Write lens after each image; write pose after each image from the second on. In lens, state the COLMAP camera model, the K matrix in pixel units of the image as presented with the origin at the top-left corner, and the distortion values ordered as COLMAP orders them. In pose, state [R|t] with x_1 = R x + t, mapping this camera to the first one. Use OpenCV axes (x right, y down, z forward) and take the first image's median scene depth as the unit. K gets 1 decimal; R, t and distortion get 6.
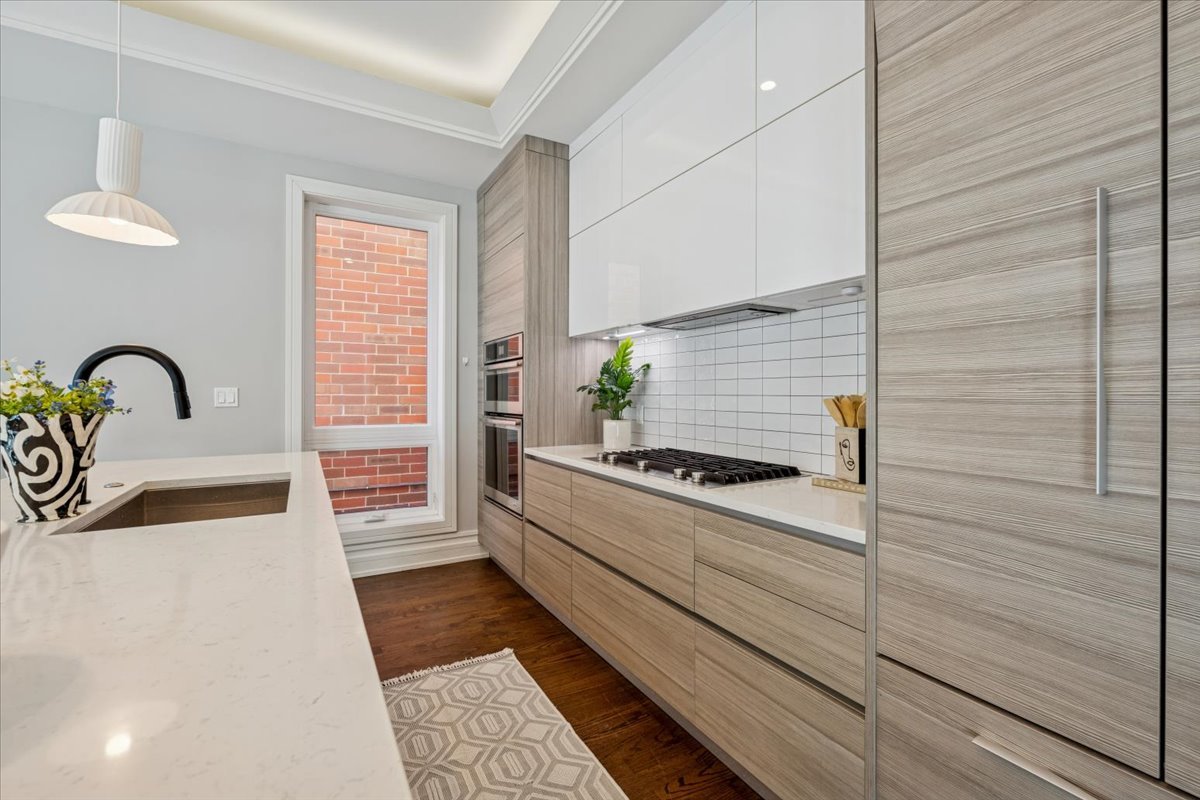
lens RADIAL K [[517.6, 0, 604.3], [0, 517.6, 393.1], [0, 0, 1]] dist [-0.003132, 0.000741]
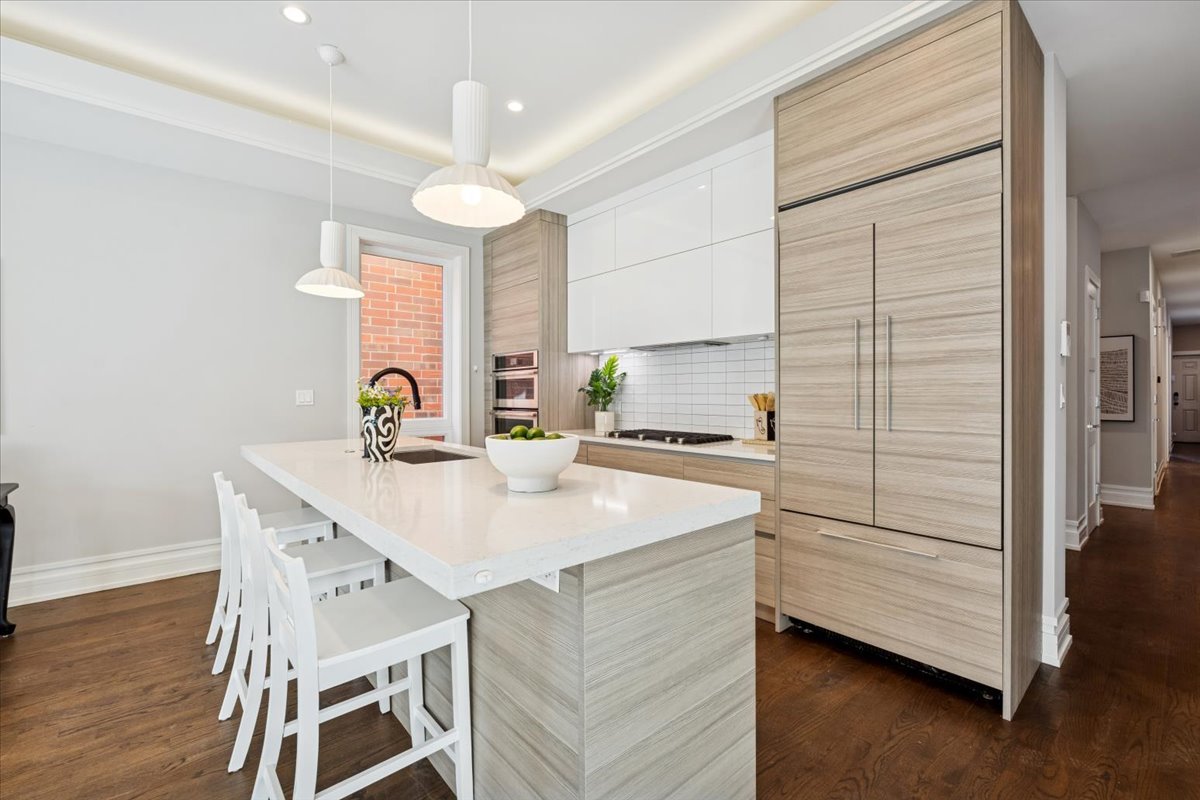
lens RADIAL K [[517.6, 0, 600.4], [0, 517.6, 394.7], [0, 0, 1]] dist [-0.003132, 0.000741]
pose [[0.982295, -0.006535, 0.187225, -0.413777], [0.005399, 0.999964, 0.006579, -0.007084], [-0.187261, -0.005452, 0.982295, -0.666474]]
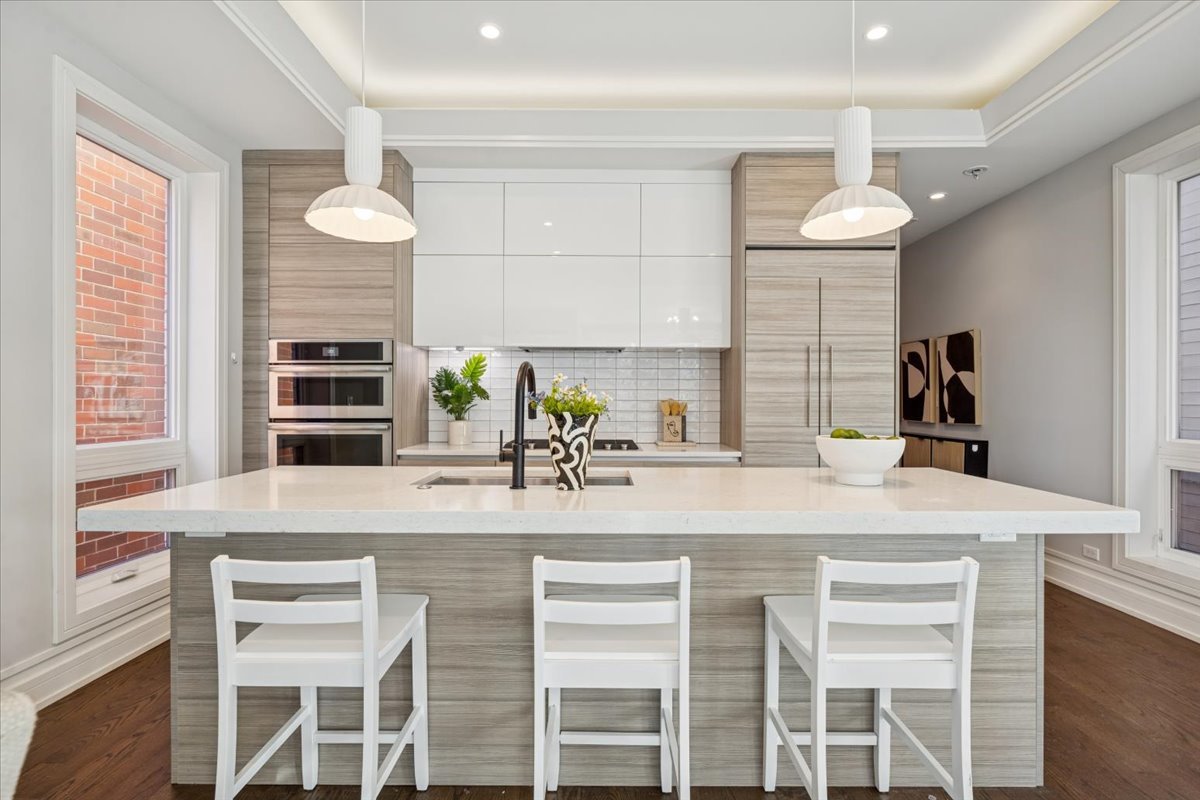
lens RADIAL K [[587.5, 0, 599.0], [0, 587.5, 401.2], [0, 0, 1]] dist [0.000354, -0.000197]
pose [[0.498100, -0.002729, 0.867115, -1.583143], [-0.005401, 0.999966, 0.006249, -0.004635], [-0.867103, -0.007796, 0.498068, 0.086507]]
